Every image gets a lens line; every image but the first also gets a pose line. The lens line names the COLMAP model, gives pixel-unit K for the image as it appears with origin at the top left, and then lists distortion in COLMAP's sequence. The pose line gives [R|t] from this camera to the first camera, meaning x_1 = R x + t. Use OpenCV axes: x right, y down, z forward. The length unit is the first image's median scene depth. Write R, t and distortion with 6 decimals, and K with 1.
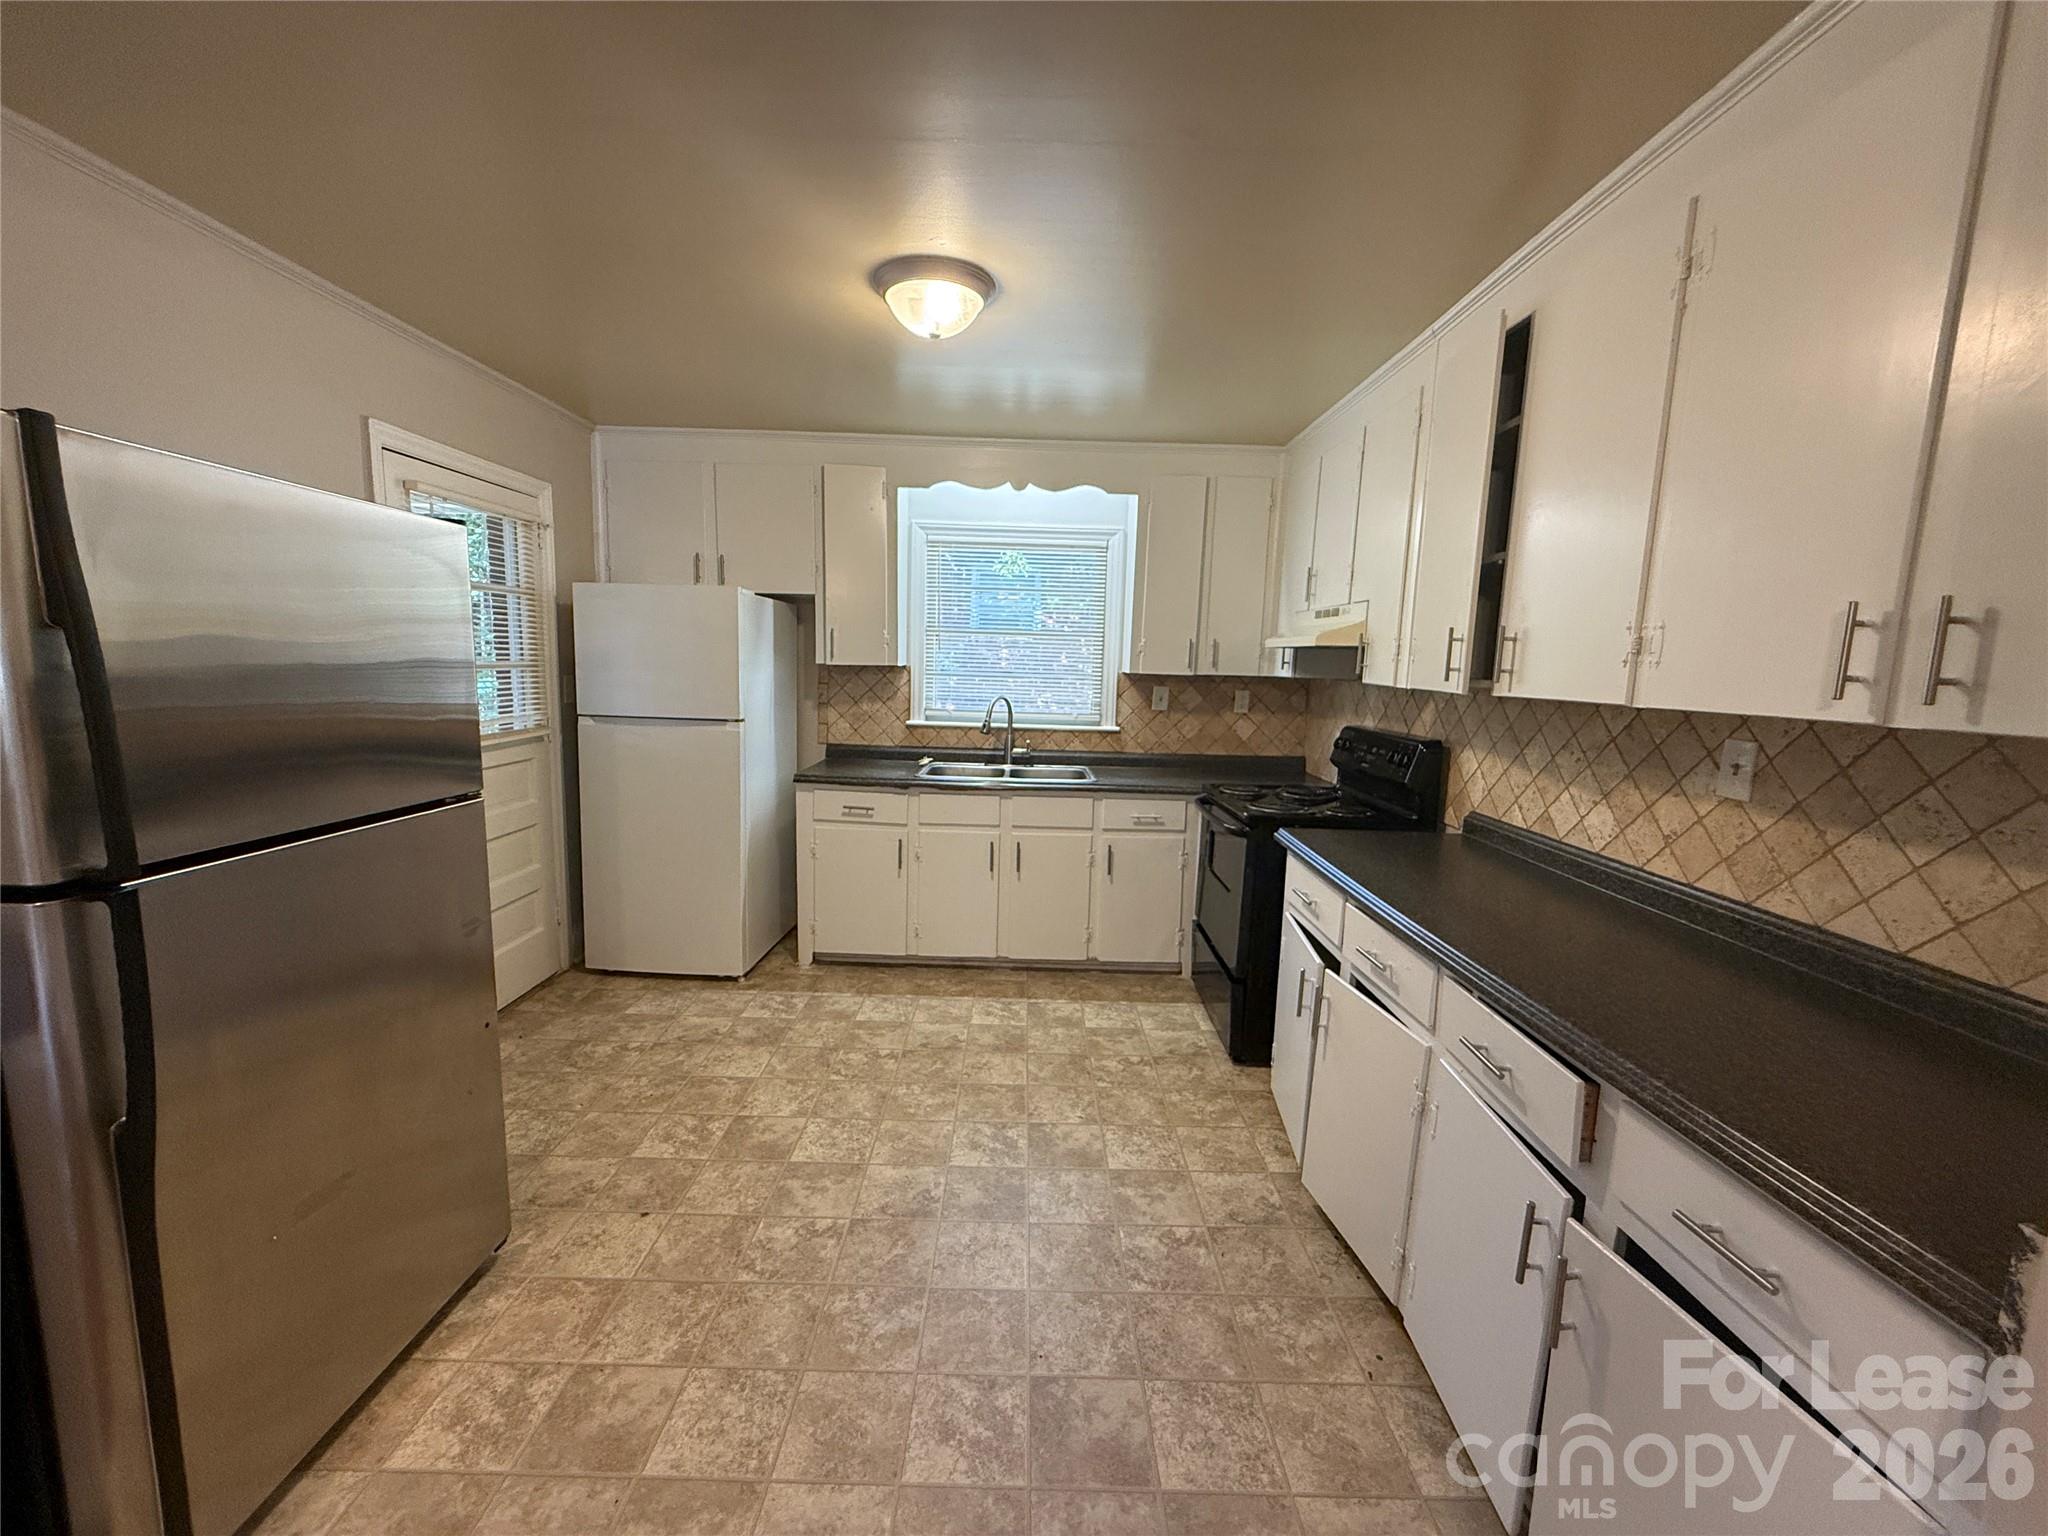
lens RADIAL K [[818.4, 0, 1024.0], [0, 818.4, 771.3], [0, 0, 1]] dist [-0.000946, 0.000553]
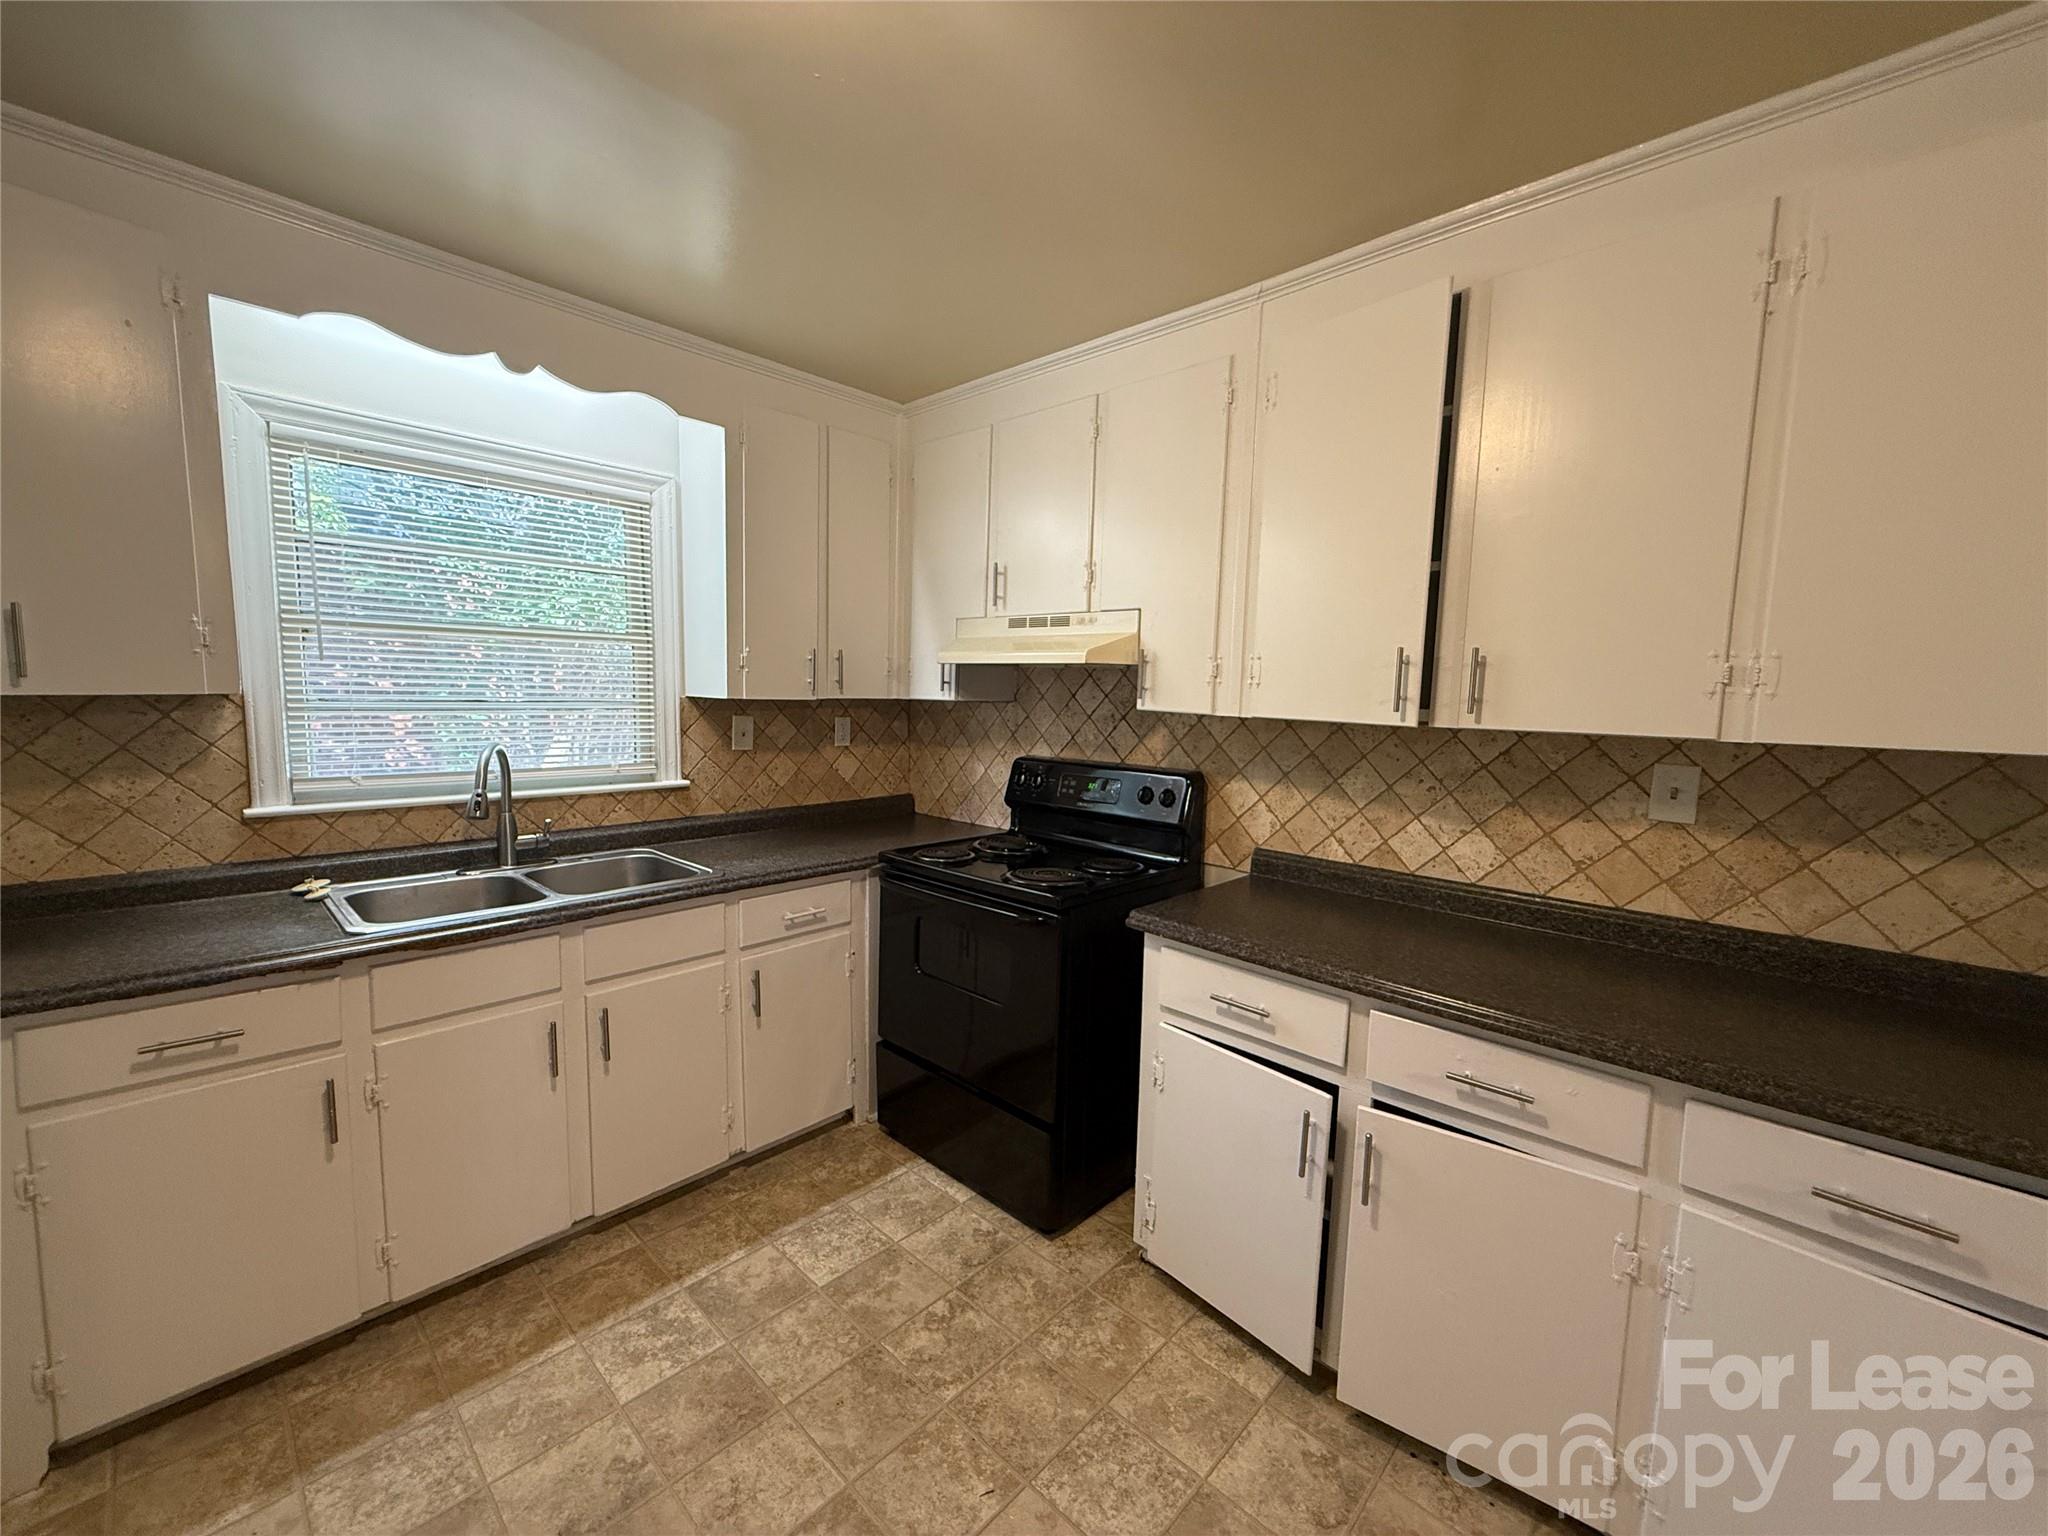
lens RADIAL K [[818.4, 0, 1021.3], [0, 818.4, 770.1], [0, 0, 1]] dist [-0.000946, 0.000553]
pose [[0.686678, -0.086407, 0.721809, -0.212997], [0.094814, 0.995075, 0.028920, -0.067910], [-0.720752, 0.048578, 0.691488, 0.428620]]
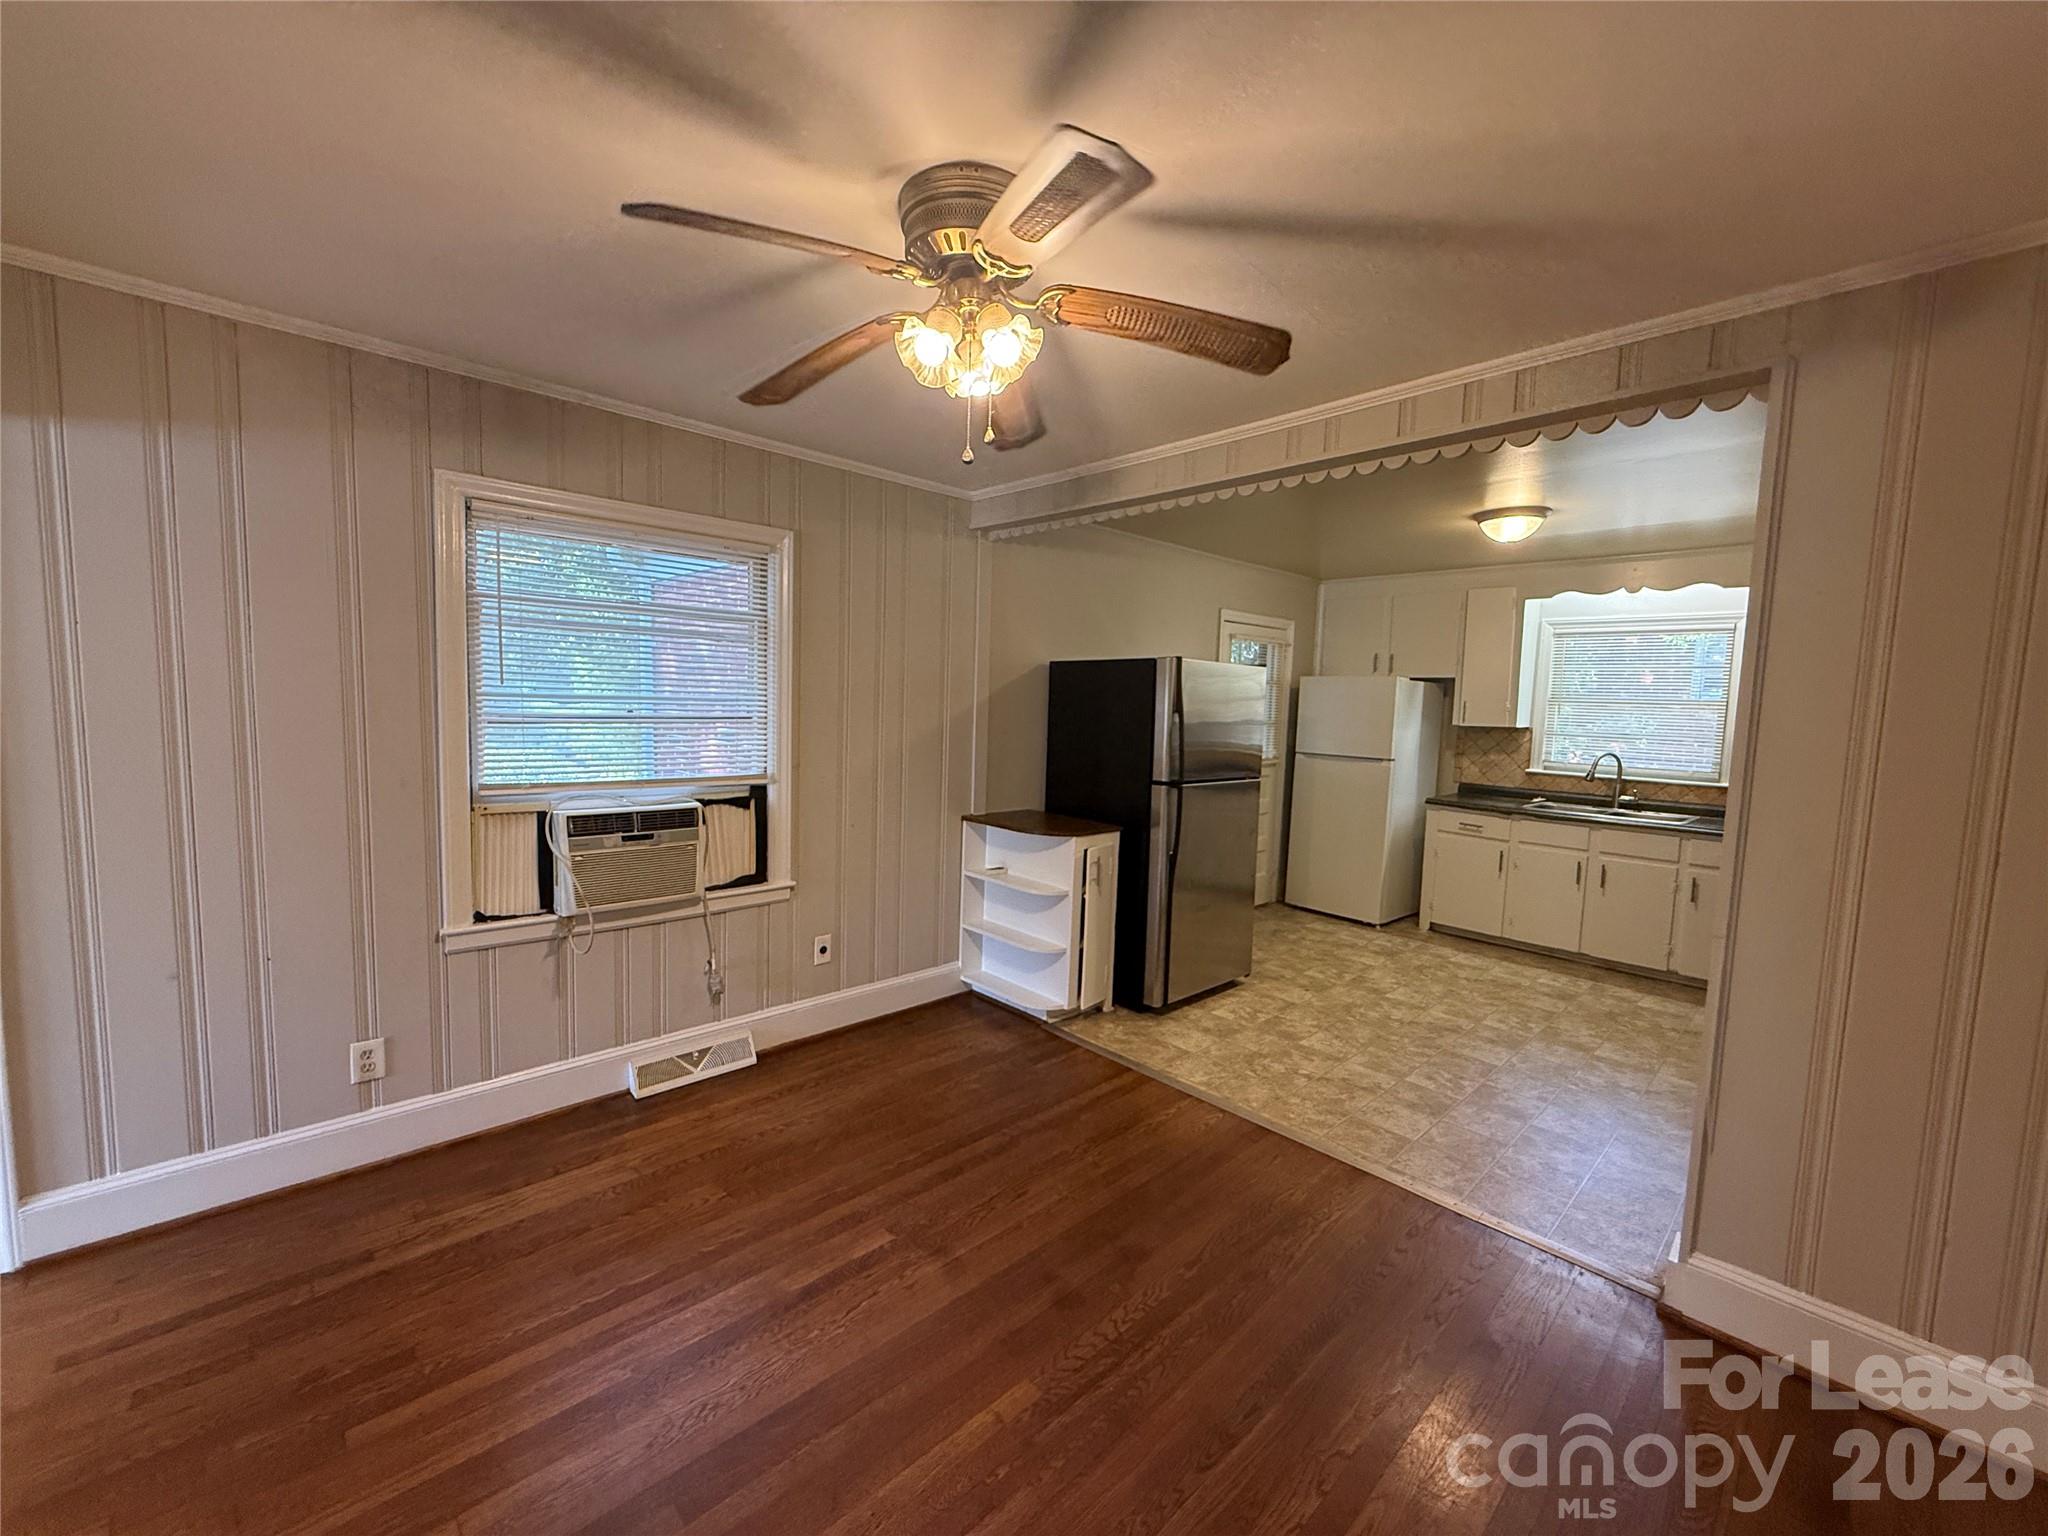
lens RADIAL K [[818.4, 0, 1019.1], [0, 818.4, 767.6], [0, 0, 1]] dist [-0.000946, 0.000553]
pose [[0.688226, 0.053796, -0.723499, 0.302485], [-0.107749, 0.993767, -0.028604, 0.075438], [0.717450, 0.097642, 0.689733, -0.605124]]
